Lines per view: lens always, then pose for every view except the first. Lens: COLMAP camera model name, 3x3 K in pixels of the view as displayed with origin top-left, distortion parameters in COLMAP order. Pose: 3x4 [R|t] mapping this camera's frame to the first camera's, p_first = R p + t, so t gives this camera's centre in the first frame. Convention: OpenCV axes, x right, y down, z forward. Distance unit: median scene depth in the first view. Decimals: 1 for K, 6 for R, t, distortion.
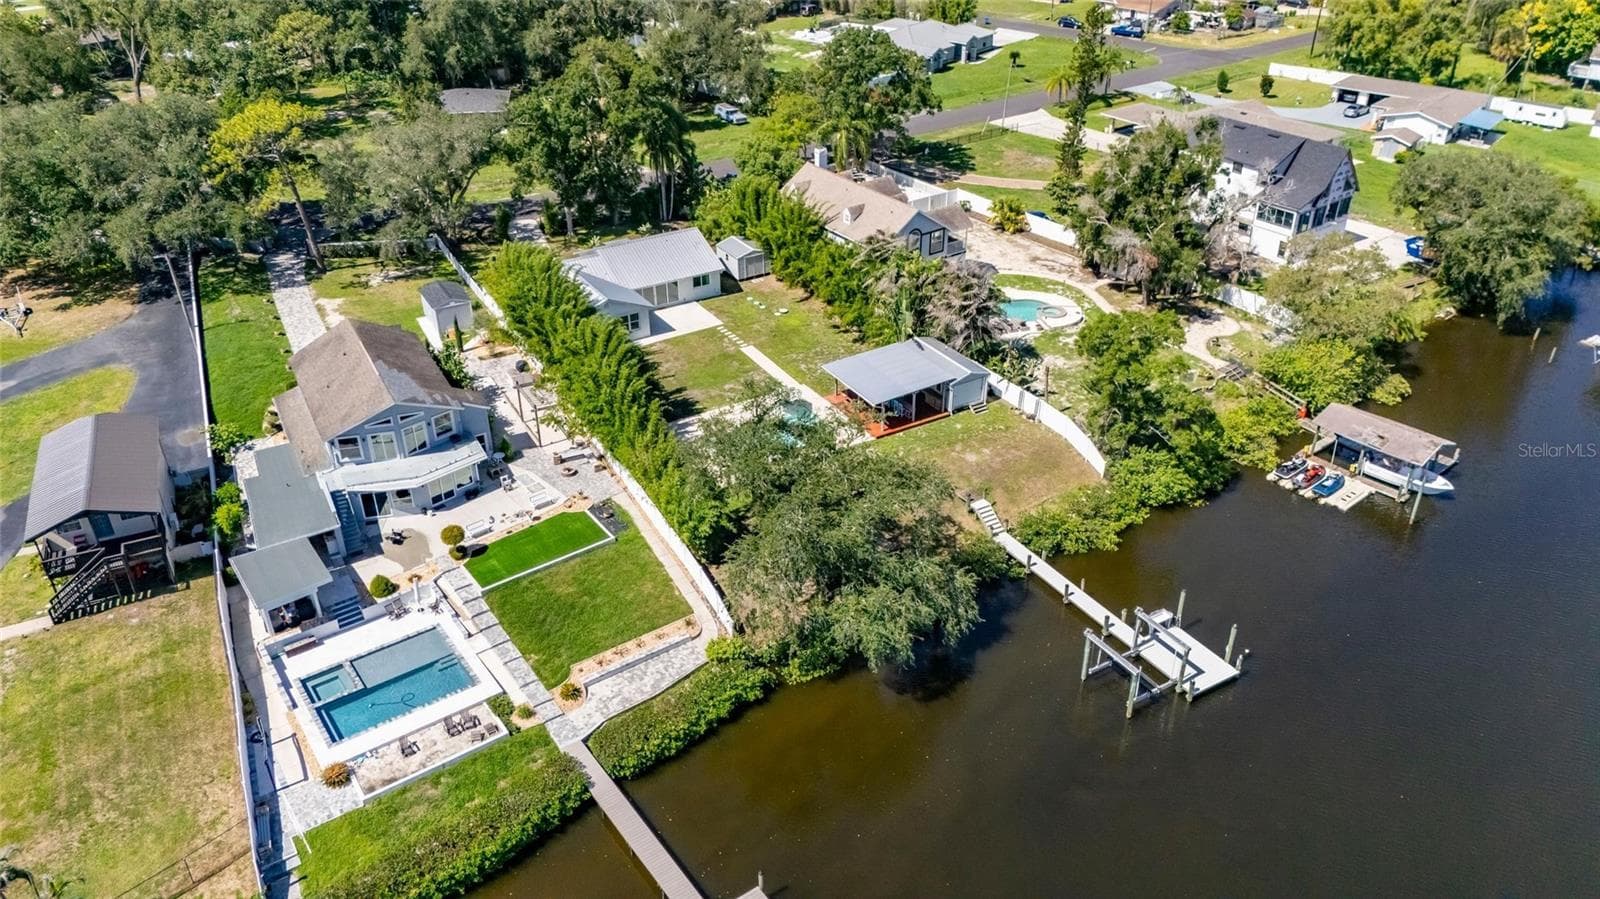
lens RADIAL K [[1181.6, 0, 800.0], [0, 1181.6, 449.5], [0, 0, 1]] dist [0.063767, -0.052051]
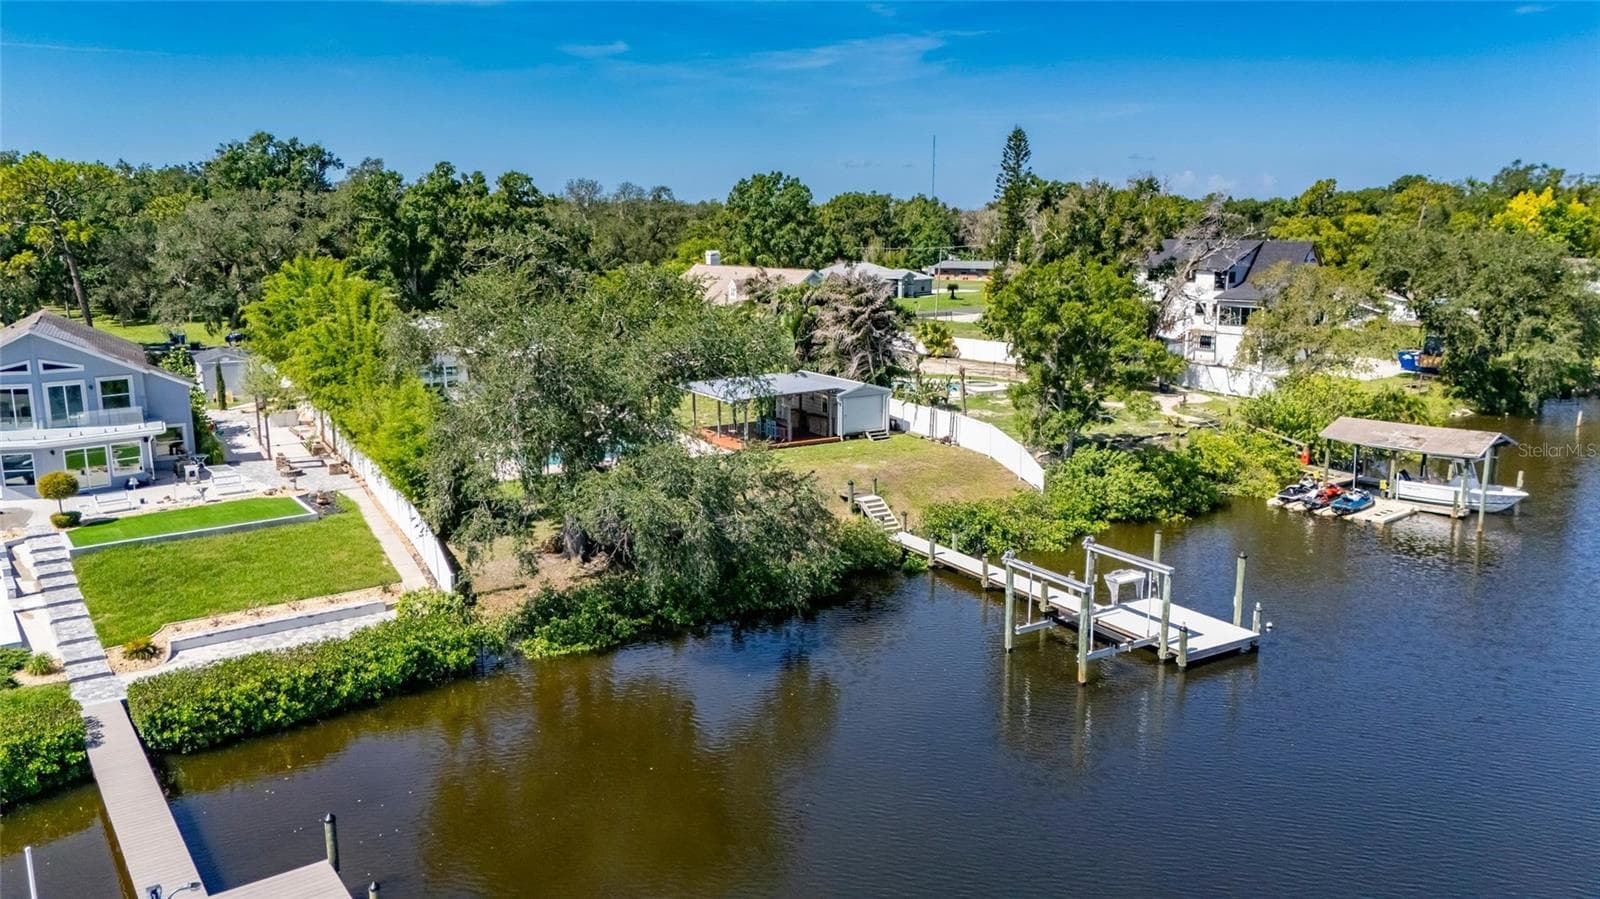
lens RADIAL K [[1181.6, 0, 800.0], [0, 1181.6, 449.5], [0, 0, 1]] dist [0.063767, -0.052051]
pose [[0.999945, 0.001328, 0.010390, 0.100648], [0.002279, 0.940588, -0.339541, 0.247335], [-0.010223, 0.339546, 0.940534, 0.315480]]
